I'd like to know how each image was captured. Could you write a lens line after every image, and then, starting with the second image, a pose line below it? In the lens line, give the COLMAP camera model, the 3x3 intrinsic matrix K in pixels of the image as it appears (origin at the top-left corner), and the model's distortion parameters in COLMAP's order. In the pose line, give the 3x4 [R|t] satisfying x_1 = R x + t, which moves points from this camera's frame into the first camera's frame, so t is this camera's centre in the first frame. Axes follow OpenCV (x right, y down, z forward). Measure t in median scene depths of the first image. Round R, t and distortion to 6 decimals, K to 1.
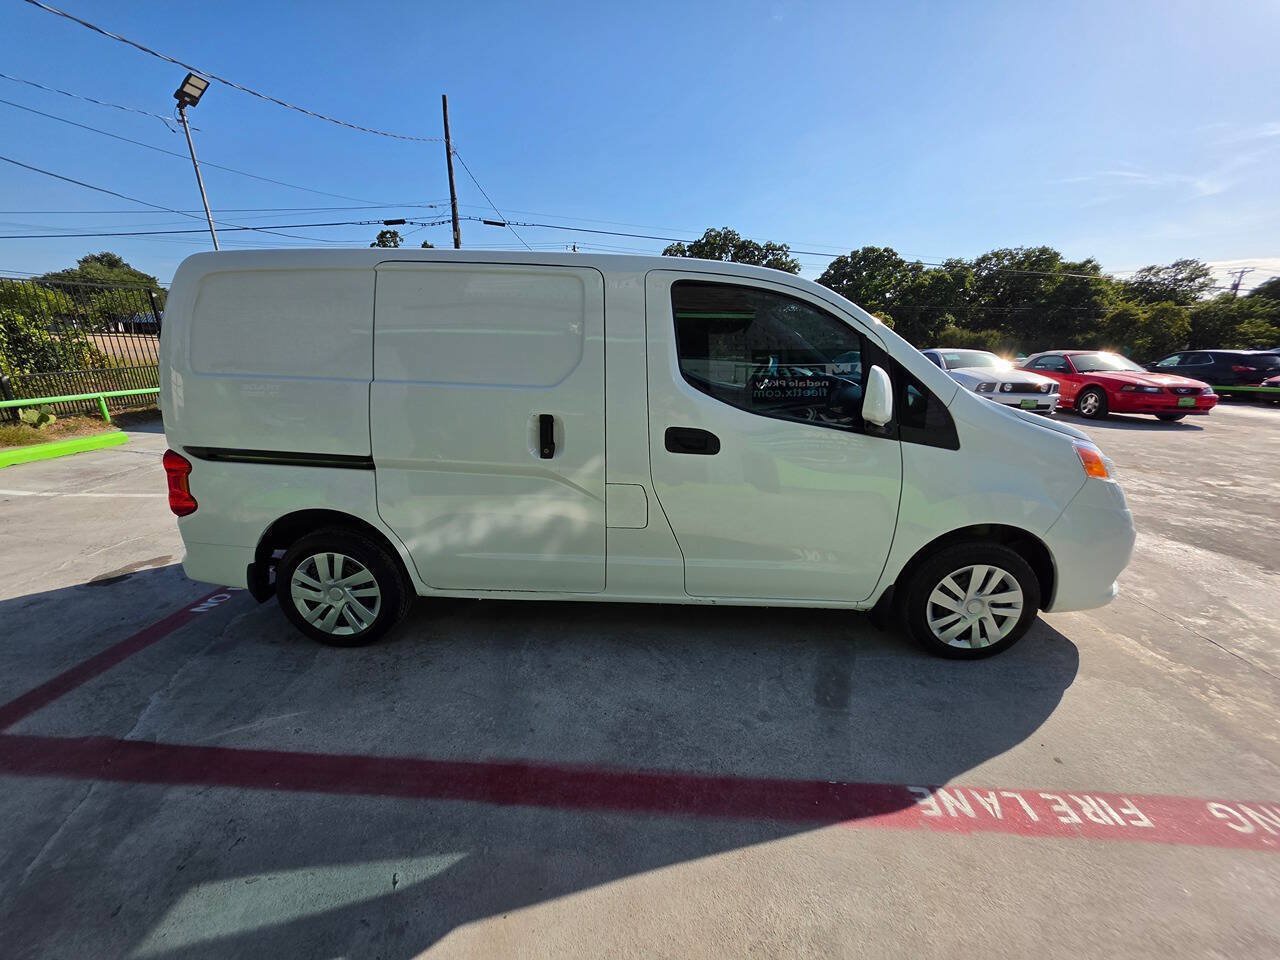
lens RADIAL K [[507.0, 0, 644.7], [0, 507.0, 480.2], [0, 0, 1]] dist [-0.005969, 0.001933]
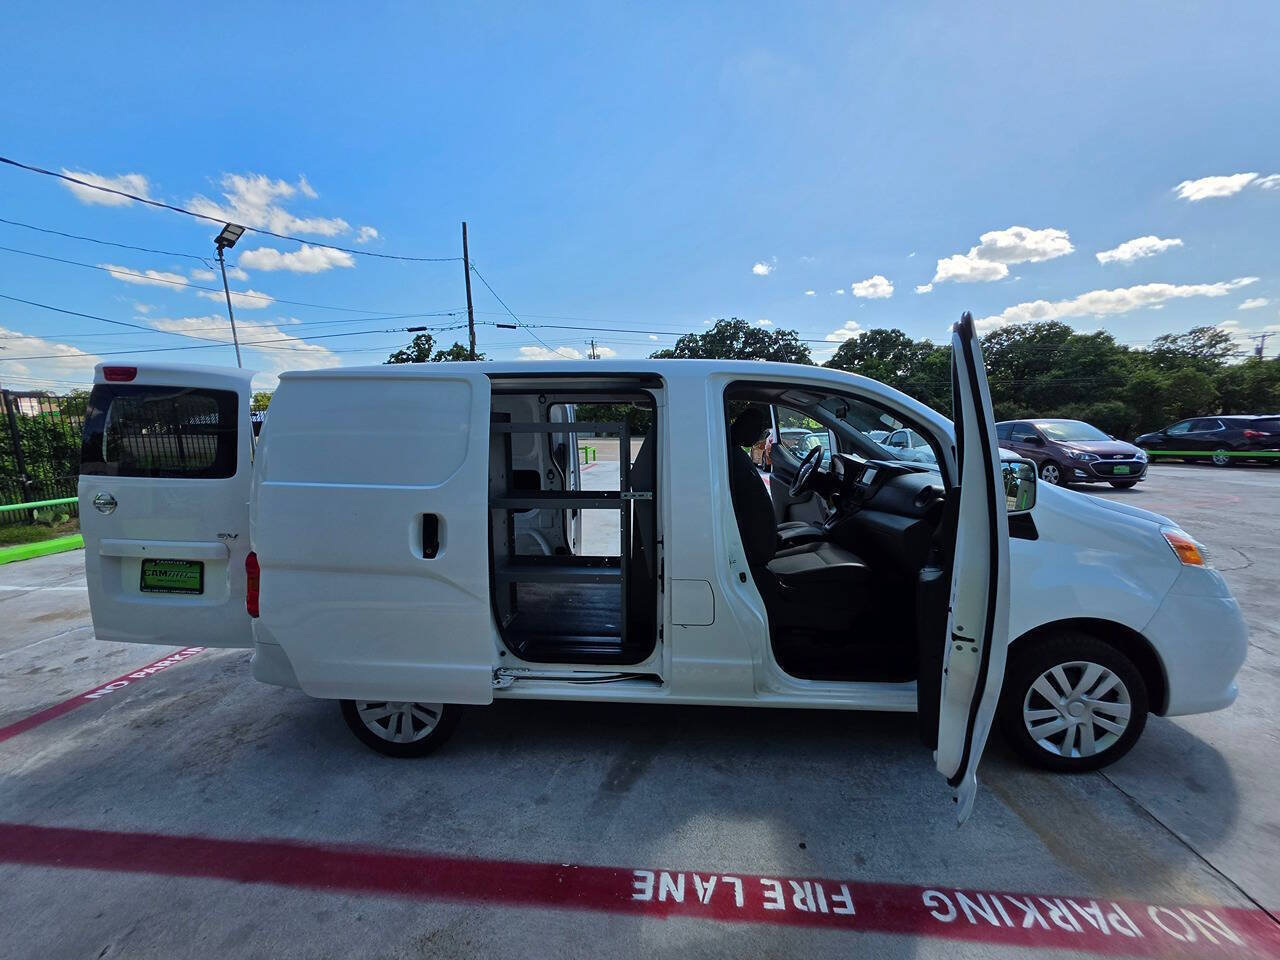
lens RADIAL K [[507.0, 0, 646.0], [0, 507.0, 486.7], [0, 0, 1]] dist [-0.005969, 0.001933]
pose [[0.998217, -0.028018, -0.052710, 0.142850], [0.020058, 0.989096, -0.145900, -0.002903], [0.056223, 0.144583, 0.987894, -0.028584]]
